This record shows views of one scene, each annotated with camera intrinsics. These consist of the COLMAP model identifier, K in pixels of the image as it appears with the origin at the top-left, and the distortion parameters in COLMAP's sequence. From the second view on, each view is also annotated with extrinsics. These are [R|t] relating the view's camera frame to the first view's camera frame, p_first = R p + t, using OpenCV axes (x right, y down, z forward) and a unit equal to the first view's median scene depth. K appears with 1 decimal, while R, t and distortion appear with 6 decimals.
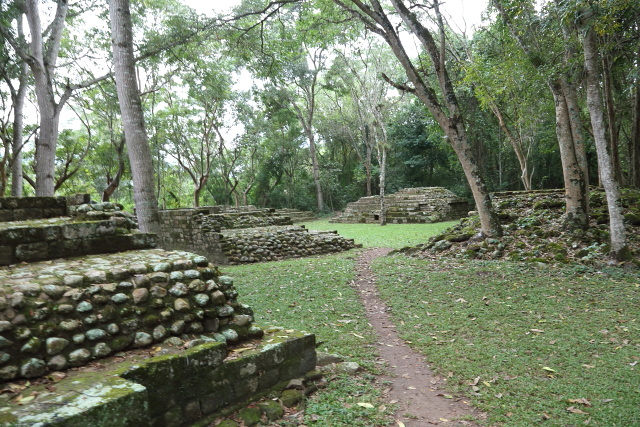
lens RADIAL K [[449.3, 0, 319.7], [0, 449.3, 213.6], [0, 0, 1]] dist [-0.070387, -0.001405]
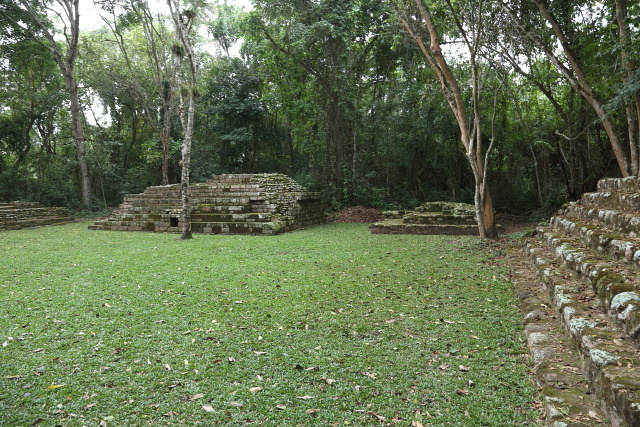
lens RADIAL K [[449.3, 0, 319.9], [0, 449.3, 212.0], [0, 0, 1]] dist [-0.070387, -0.001405]
pose [[0.908780, 0.018747, 0.416854, 0.057499], [-0.021751, 0.999760, 0.002458, -0.008909], [-0.416708, -0.011300, 0.908970, 0.403484]]
